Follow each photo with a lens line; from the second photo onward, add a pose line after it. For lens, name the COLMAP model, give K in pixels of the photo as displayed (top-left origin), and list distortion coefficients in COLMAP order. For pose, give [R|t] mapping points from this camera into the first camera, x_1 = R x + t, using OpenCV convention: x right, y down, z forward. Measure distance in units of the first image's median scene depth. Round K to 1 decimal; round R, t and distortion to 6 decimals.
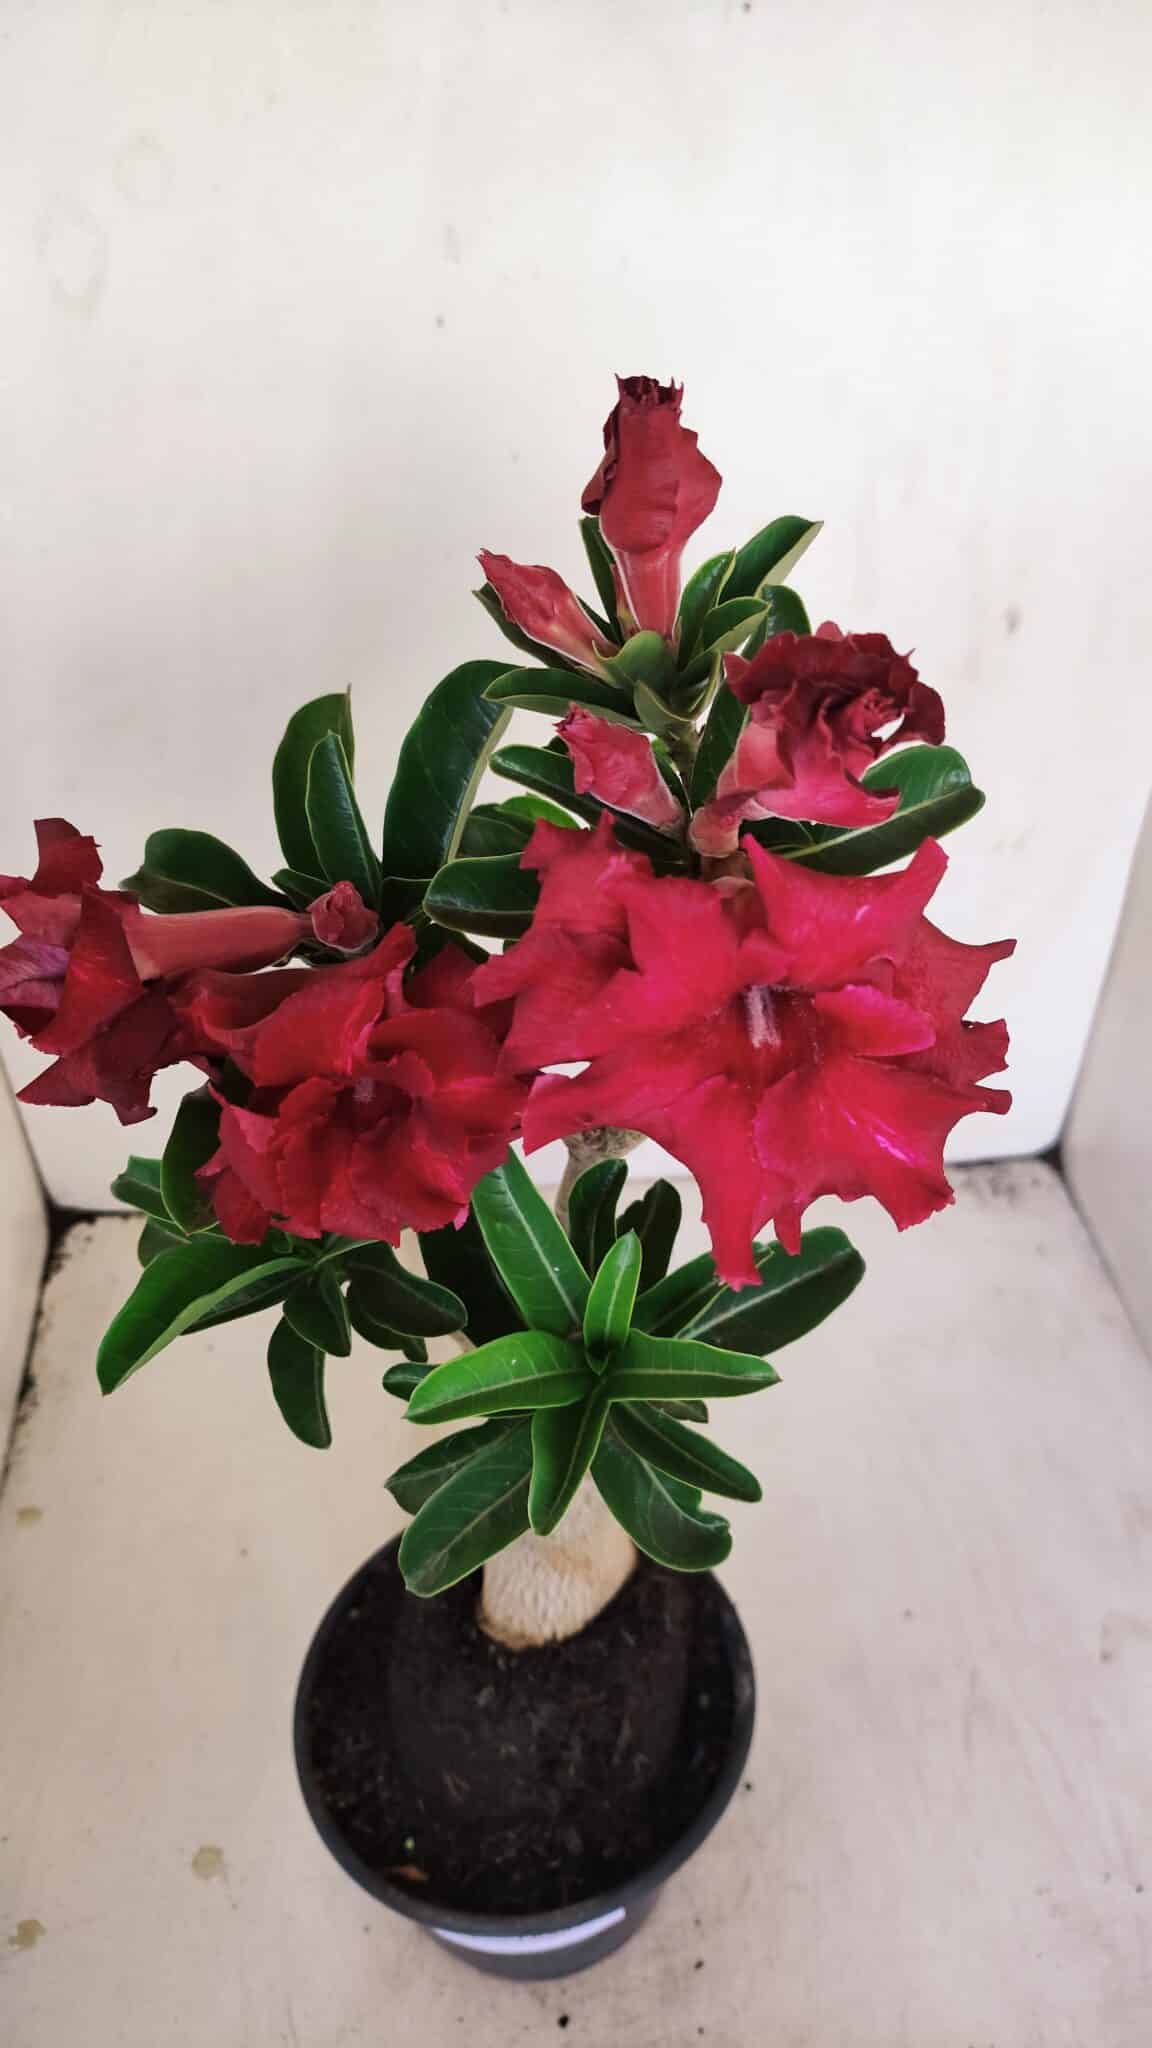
lens RADIAL K [[1581.9, 0, 581.9], [0, 1581.9, 996.4], [0, 0, 1]] dist [0.078278, -0.198894]
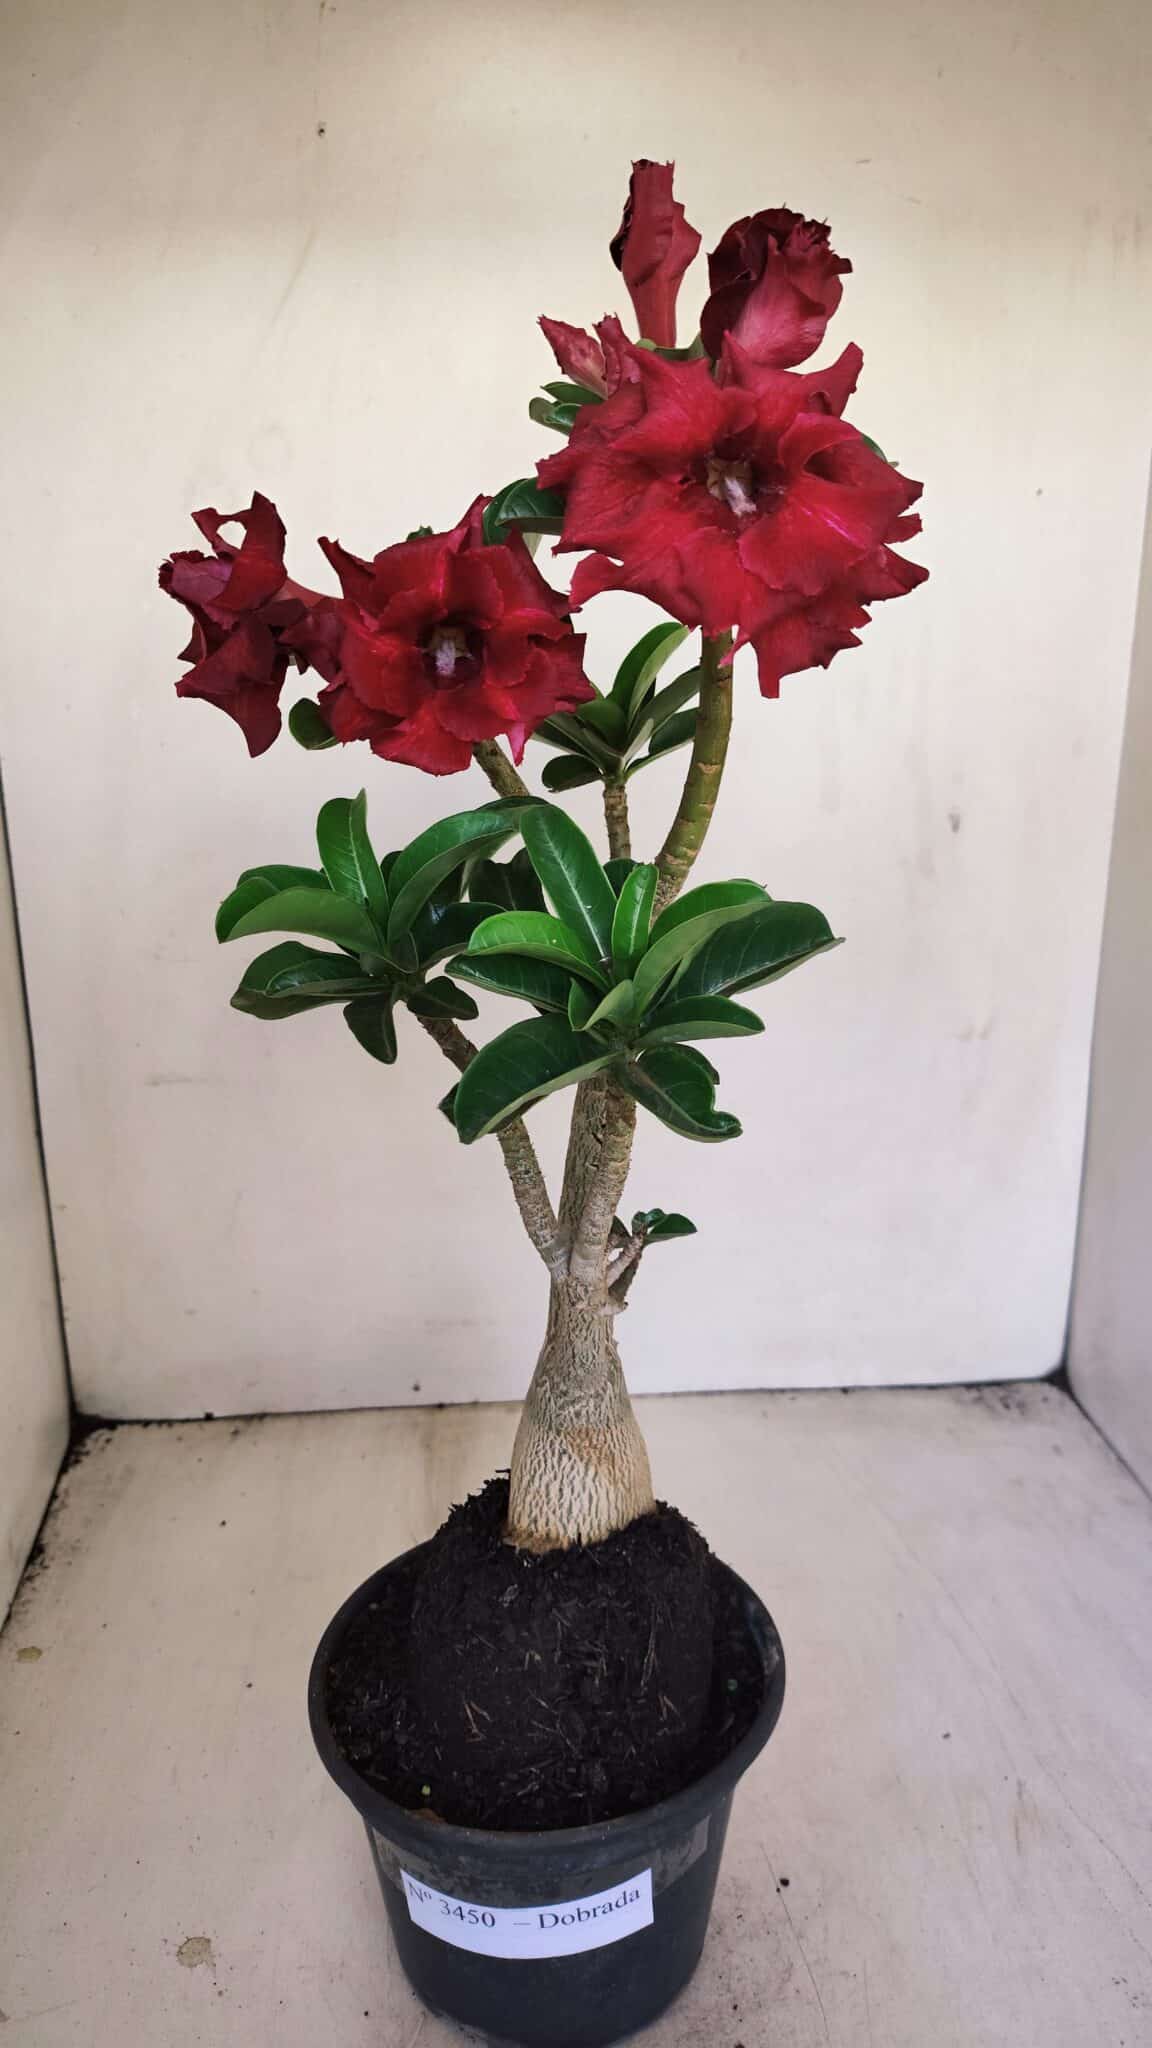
lens RADIAL K [[1581.9, 0, 581.9], [0, 1581.9, 996.4], [0, 0, 1]] dist [0.078278, -0.198894]
pose [[0.999996, -0.001995, -0.002151, -0.012348], [0.000974, 0.917367, -0.398041, 0.471480], [0.002767, 0.398037, 0.917365, -0.057567]]
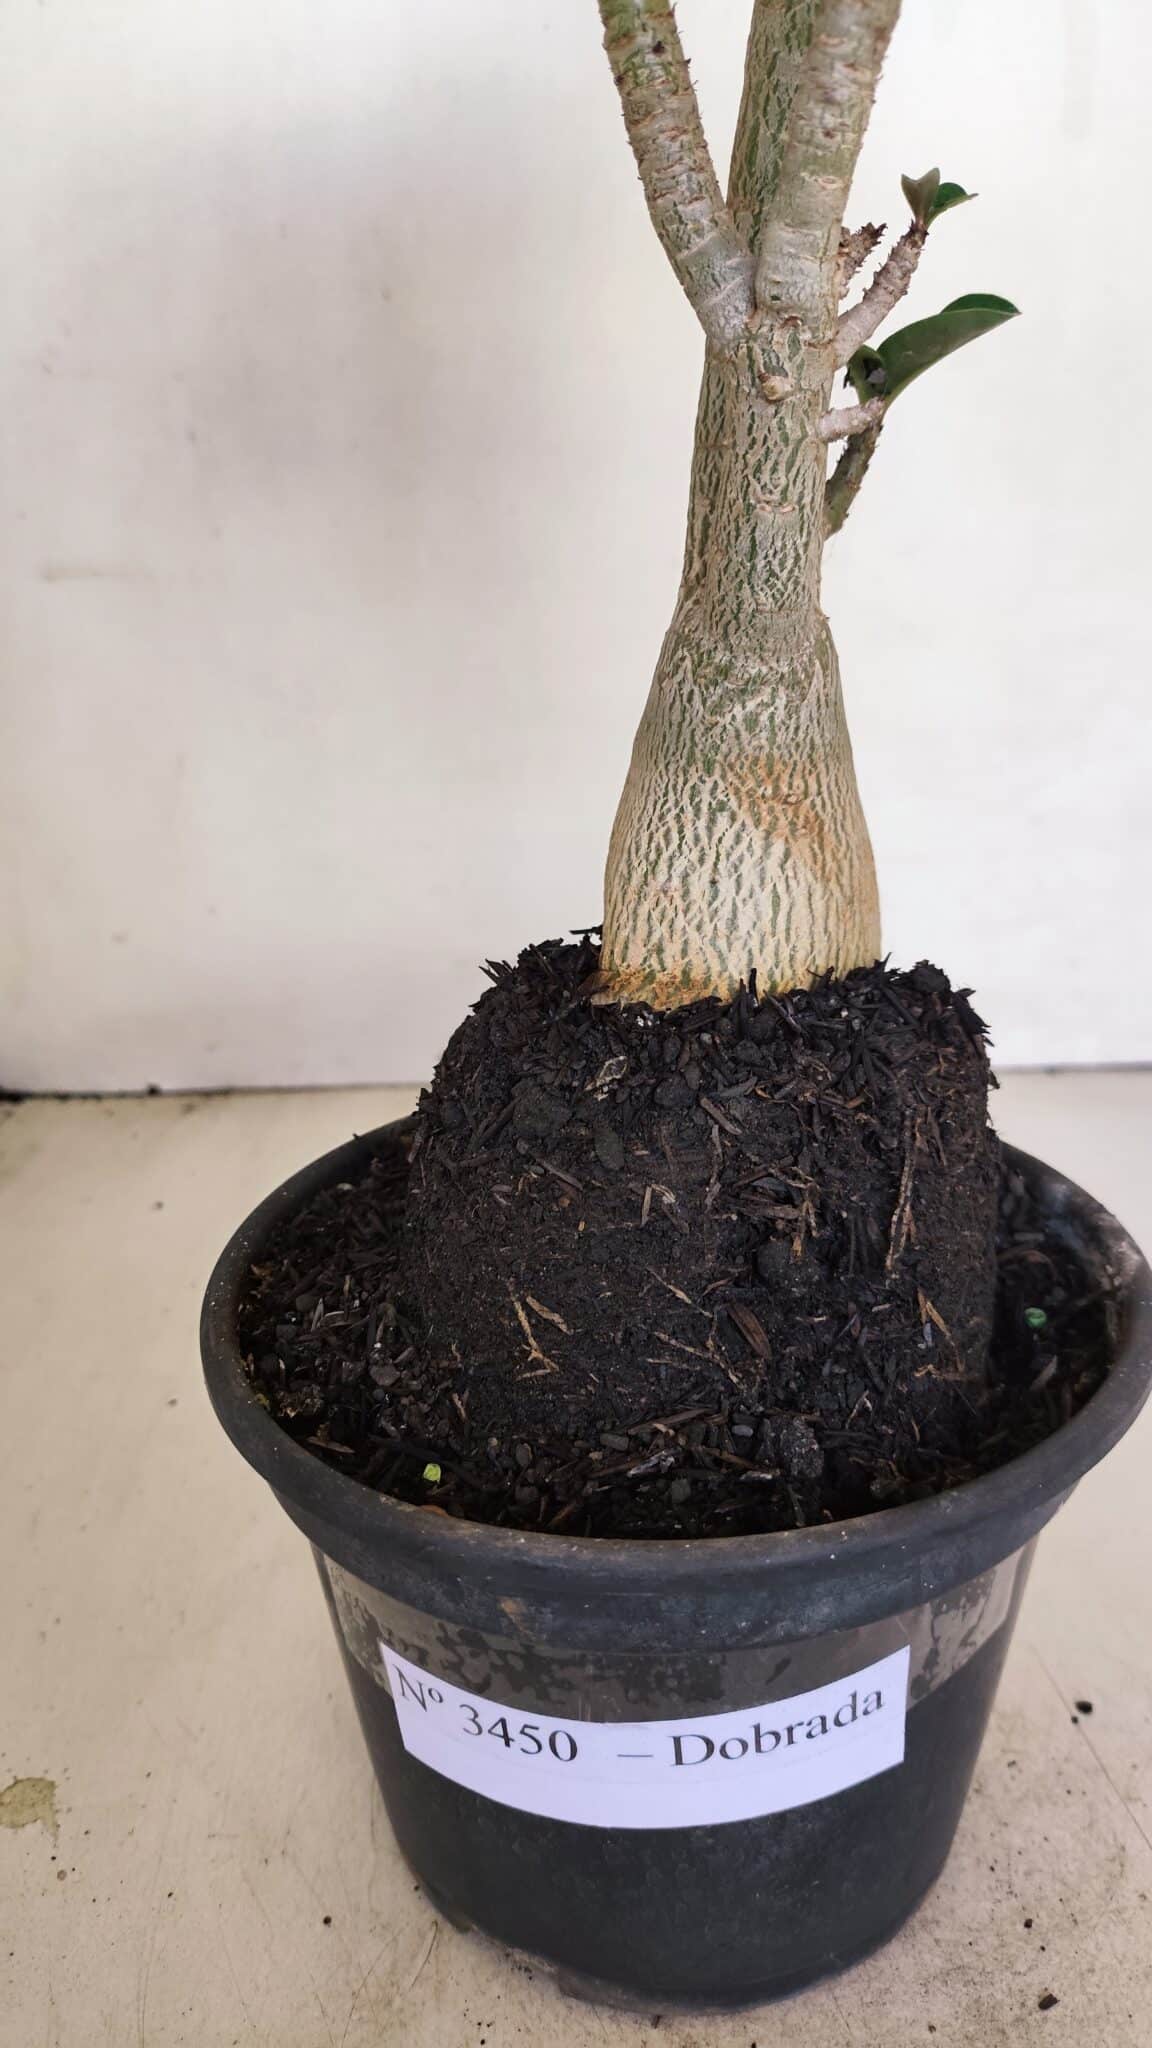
lens RADIAL K [[1529.1, 0, 577.0], [0, 1529.1, 1073.0], [0, 0, 1]] dist [0.113597, -0.247172]
pose [[0.999434, 0.003389, -0.033463, -0.052867], [-0.013901, 0.947584, -0.319205, 0.557919], [0.030627, 0.319490, 0.947095, 0.548576]]
